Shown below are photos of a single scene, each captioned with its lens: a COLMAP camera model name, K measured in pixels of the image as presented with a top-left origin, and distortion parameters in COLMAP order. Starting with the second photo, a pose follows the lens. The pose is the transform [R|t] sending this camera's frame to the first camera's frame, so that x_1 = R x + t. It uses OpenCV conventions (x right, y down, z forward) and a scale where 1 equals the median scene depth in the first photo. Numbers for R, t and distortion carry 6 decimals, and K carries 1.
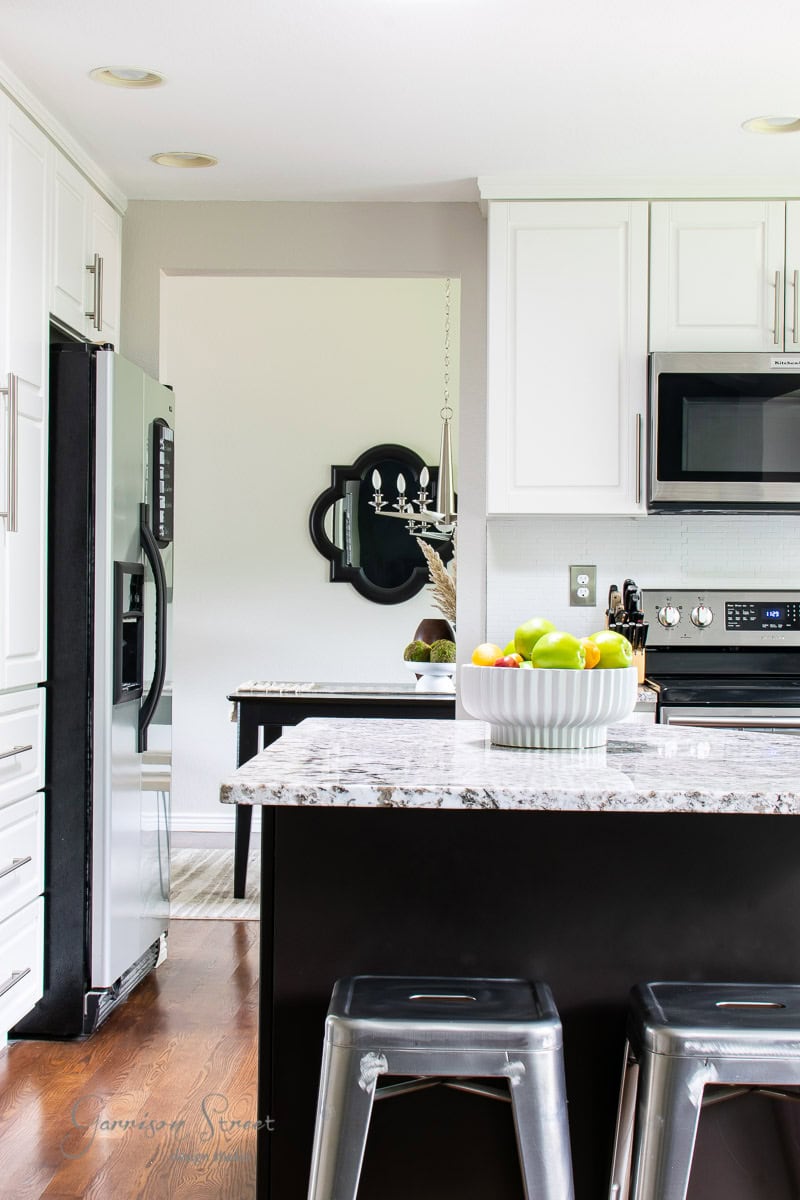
lens RADIAL K [[1814.3, 0, 400.0], [0, 1814.3, 600.0], [0, 0, 1]] dist [0.005607, 0.097118]
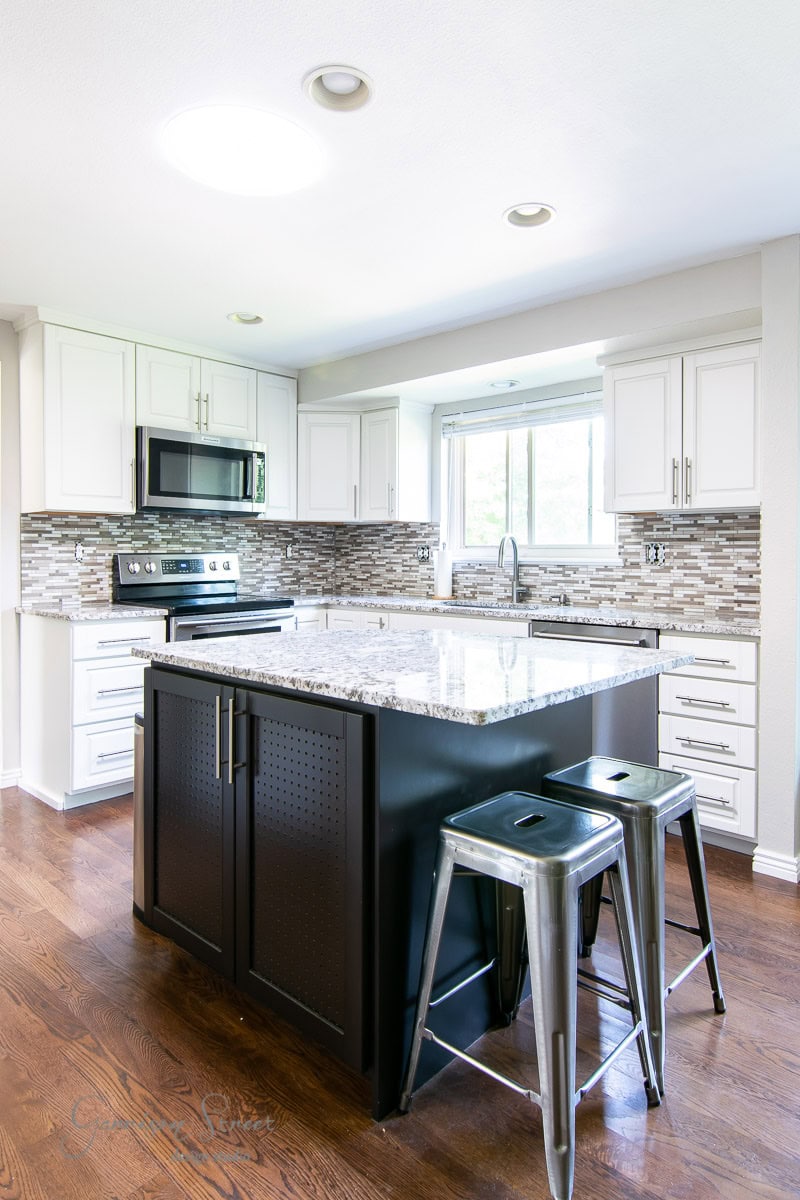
lens RADIAL K [[708.0, 0, 406.9], [0, 708.0, 565.2], [0, 0, 1]] dist [0.000559, -0.000044]
pose [[0.640901, -0.022409, 0.767296, -0.275969], [0.008696, 0.999722, 0.021933, -0.008872], [-0.767574, -0.007385, 0.640918, 0.371759]]
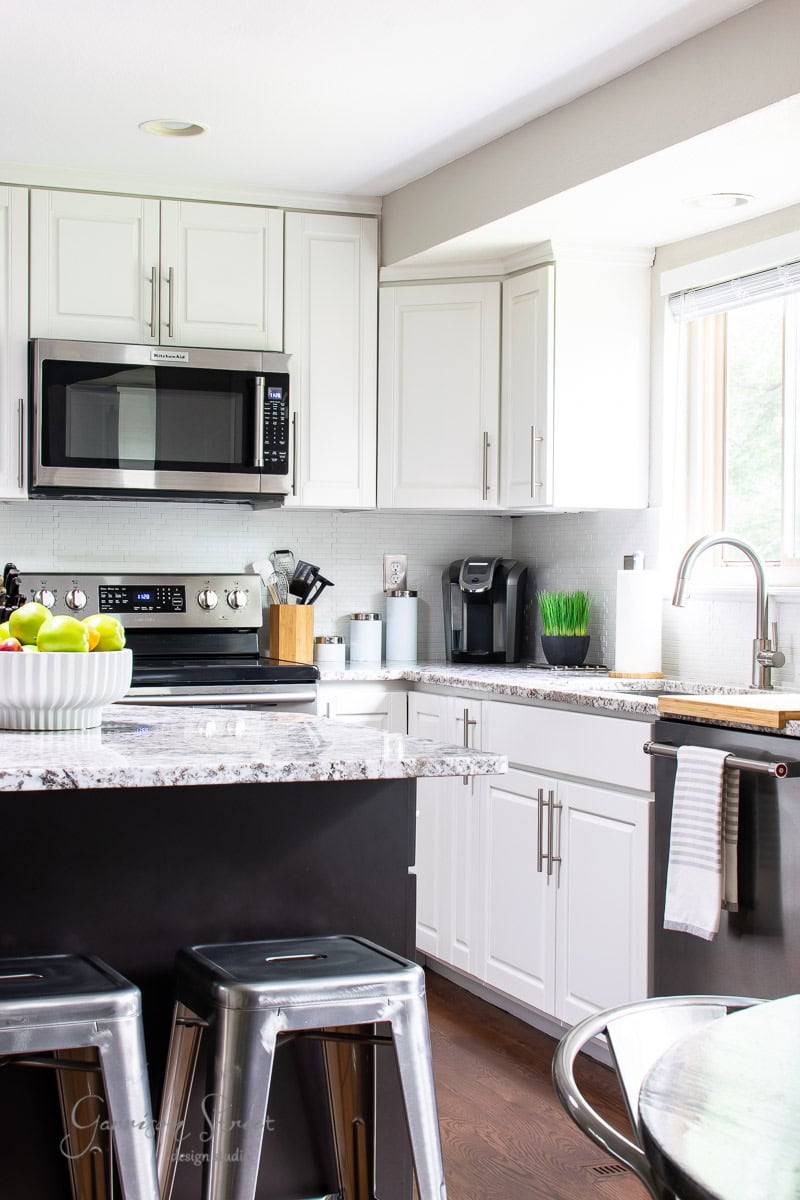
lens RADIAL K [[1814.3, 0, 400.0], [0, 1814.3, 600.0], [0, 0, 1]] dist [0.005607, 0.097118]
pose [[0.911036, -0.006157, 0.412281, -0.105388], [0.002073, 0.999944, 0.010352, -0.001093], [-0.412322, -0.008576, 0.910998, -0.006677]]
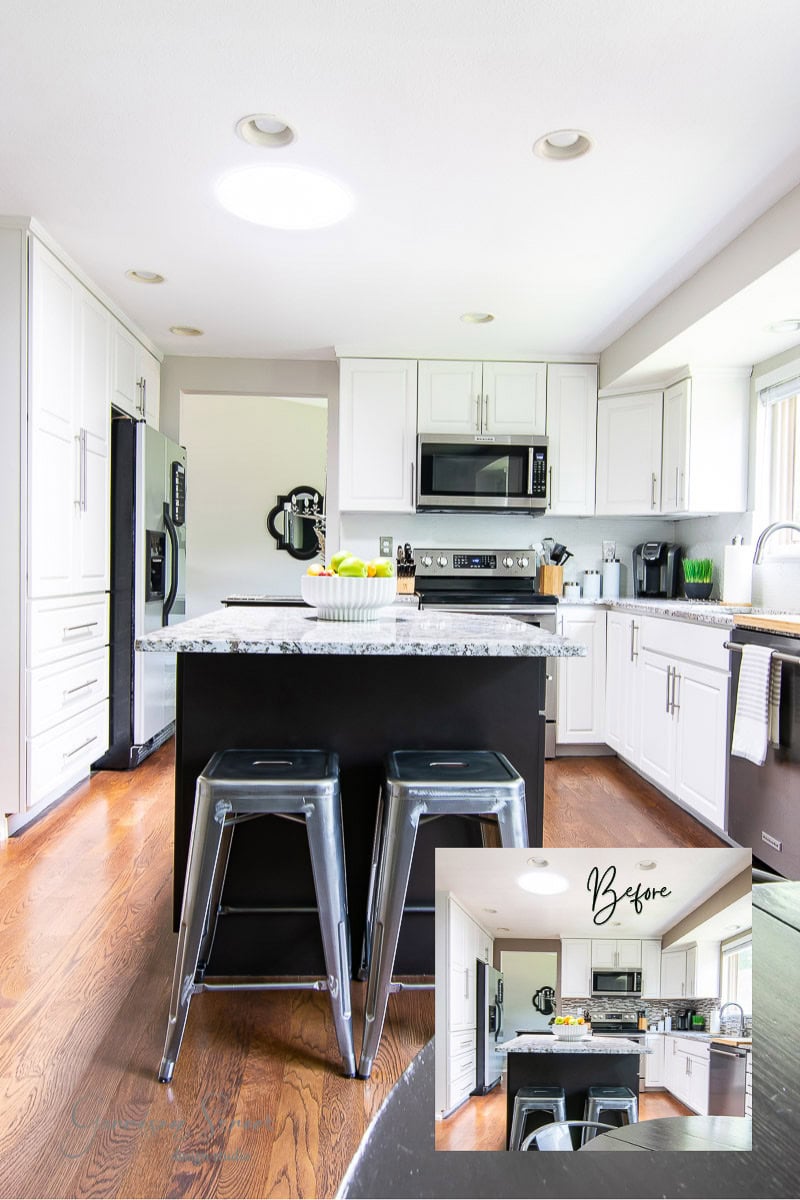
lens RADIAL K [[767.0, 0, 394.7], [0, 767.0, 580.4], [0, 0, 1]] dist [-0.003814, -0.000263]
pose [[0.996077, 0.004125, 0.088400, 0.039871], [-0.005791, 0.999810, 0.018605, 0.017216], [-0.088306, -0.019044, 0.995911, 0.146021]]
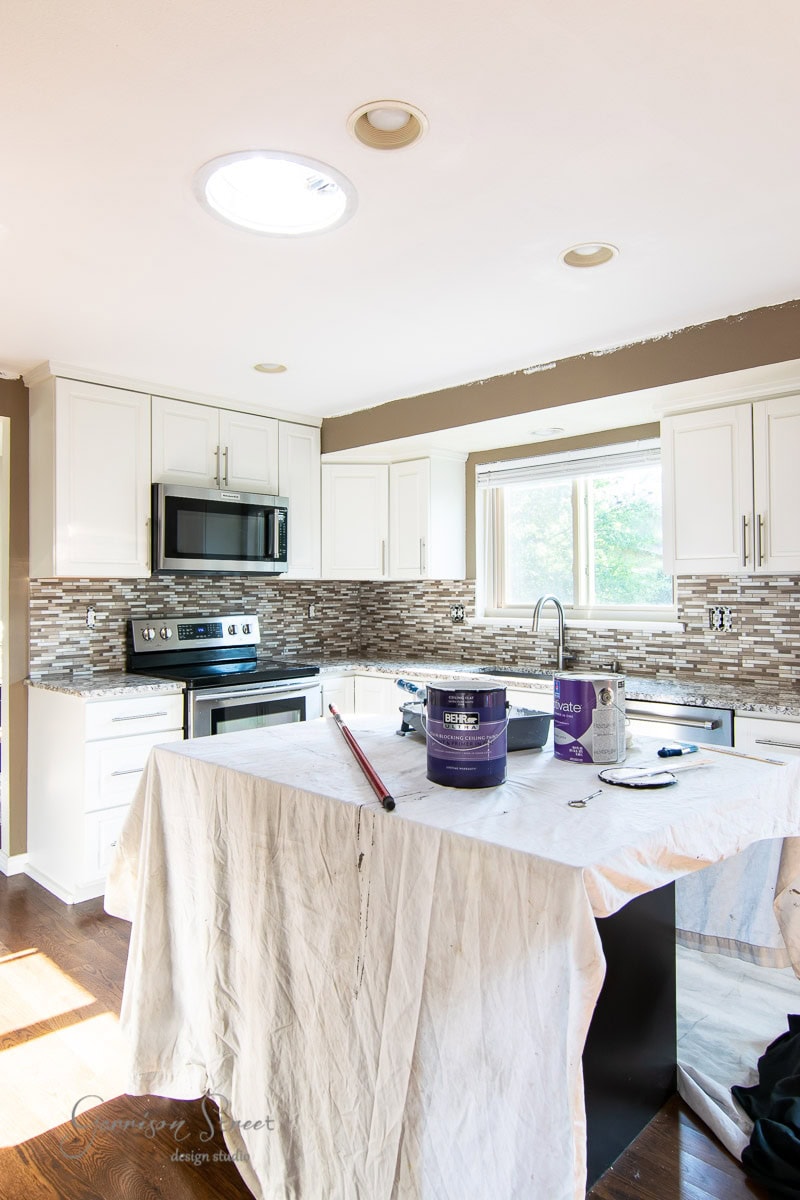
lens RADIAL K [[739.0, 0, 395.6], [0, 739.0, 585.7], [0, 0, 1]] dist [0.000885, 0.000957]
pose [[0.668615, -0.007135, 0.743575, -0.262879], [0.015825, 0.999864, -0.004635, -0.036423], [-0.743440, 0.014866, 0.668637, 0.410536]]
